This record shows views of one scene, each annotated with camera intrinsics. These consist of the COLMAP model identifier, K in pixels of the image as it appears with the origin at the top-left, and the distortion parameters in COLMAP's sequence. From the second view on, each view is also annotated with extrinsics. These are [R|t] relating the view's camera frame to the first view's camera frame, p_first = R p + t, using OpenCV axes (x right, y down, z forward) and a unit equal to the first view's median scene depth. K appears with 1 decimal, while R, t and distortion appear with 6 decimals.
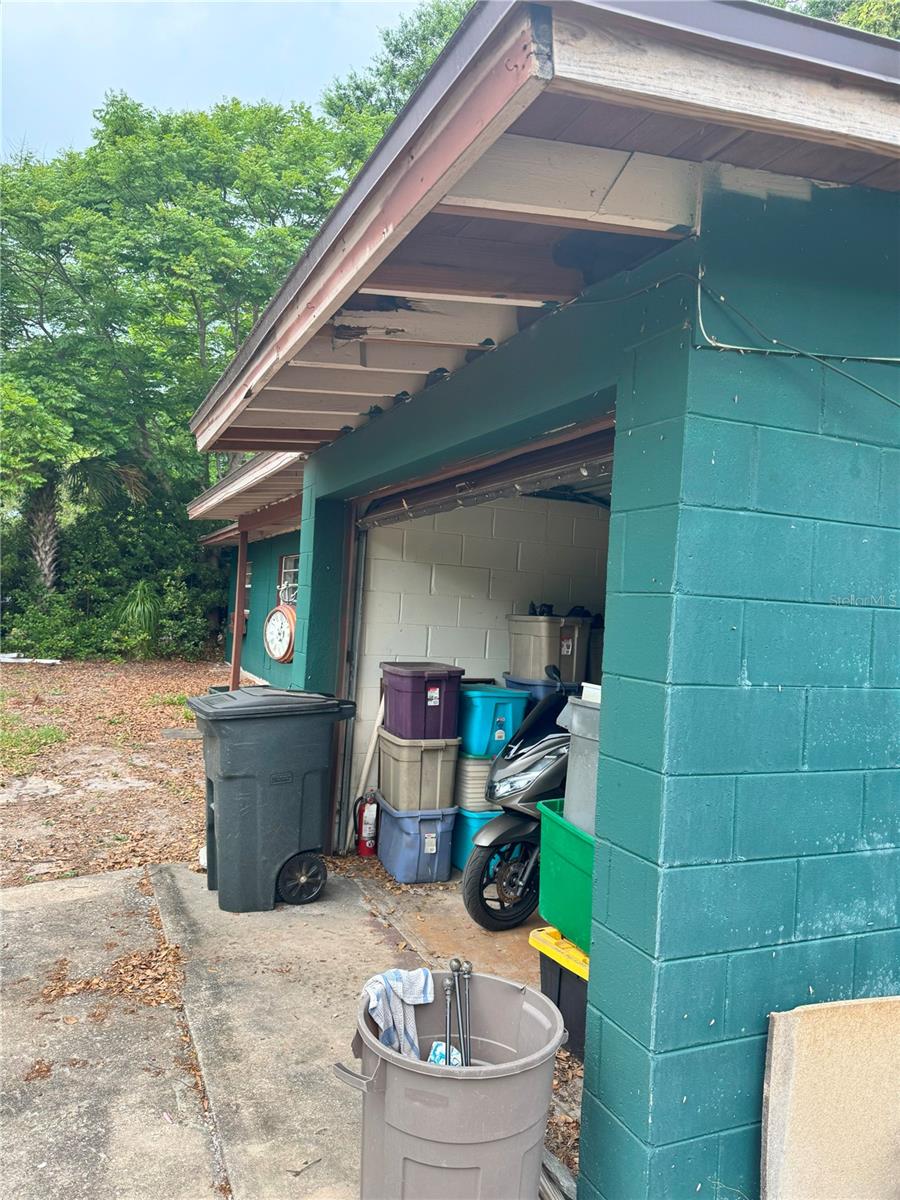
lens RADIAL K [[832.4, 0, 449.6], [0, 832.4, 597.2], [0, 0, 1]] dist [0.028918, -0.036355]
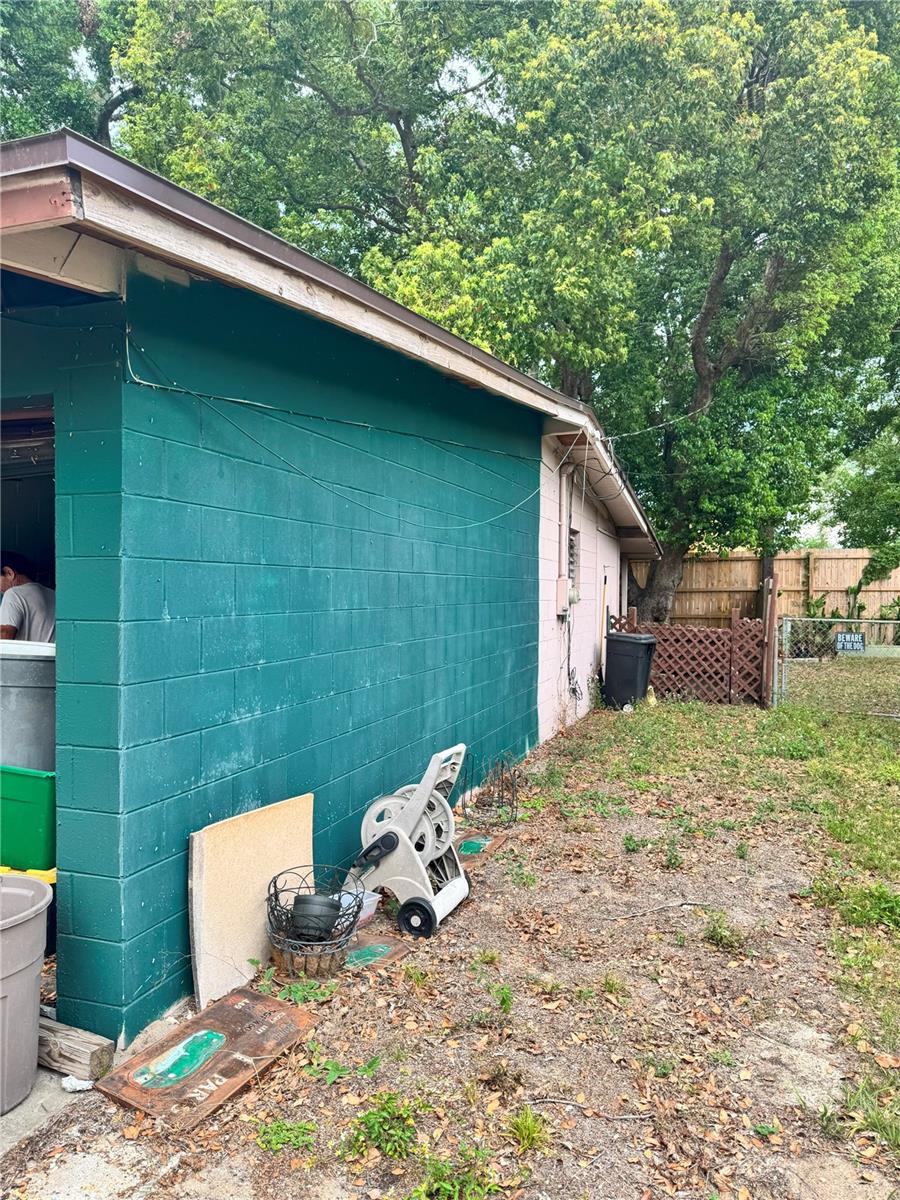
lens RADIAL K [[832.4, 0, 449.6], [0, 832.4, 597.2], [0, 0, 1]] dist [0.028918, -0.036355]
pose [[0.672943, -0.056492, 0.737534, -0.390309], [0.021071, 0.998139, 0.057227, -0.005697], [-0.739394, -0.022970, 0.672881, -0.350612]]
